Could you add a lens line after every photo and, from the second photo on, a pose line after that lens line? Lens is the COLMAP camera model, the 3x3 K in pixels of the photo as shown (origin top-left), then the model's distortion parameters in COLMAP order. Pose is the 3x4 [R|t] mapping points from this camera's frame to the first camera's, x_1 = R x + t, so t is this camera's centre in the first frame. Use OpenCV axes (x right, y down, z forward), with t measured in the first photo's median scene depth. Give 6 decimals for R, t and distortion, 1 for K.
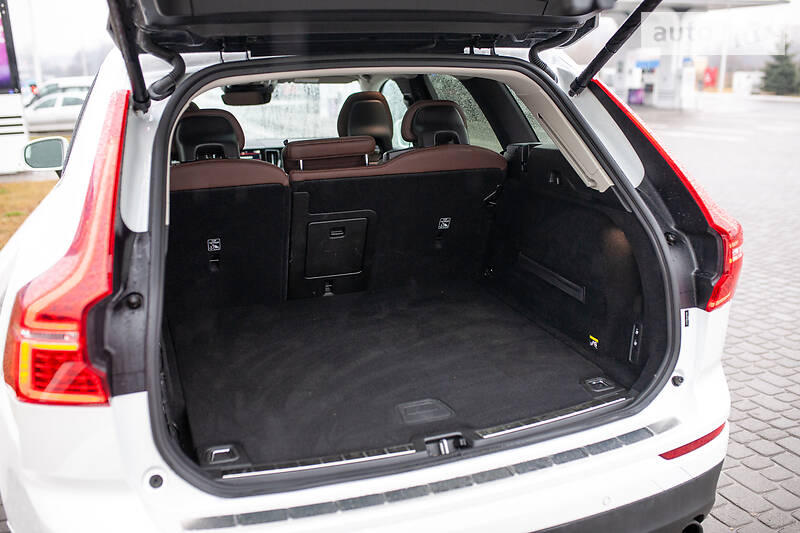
lens RADIAL K [[772.9, 0, 407.3], [0, 772.9, 267.0], [0, 0, 1]] dist [-0.110475, -0.005242]
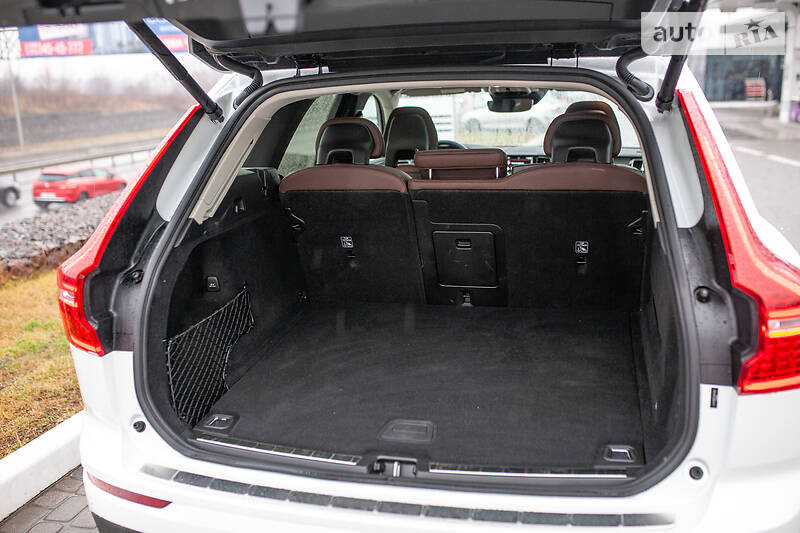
lens RADIAL K [[772.9, 0, 407.3], [0, 772.9, 267.0], [0, 0, 1]] dist [-0.110475, -0.005242]
pose [[0.826133, 0.126263, -0.549146, 0.496060], [-0.126604, 0.991246, 0.037450, -0.053399], [0.549067, 0.038585, 0.834887, 0.157833]]
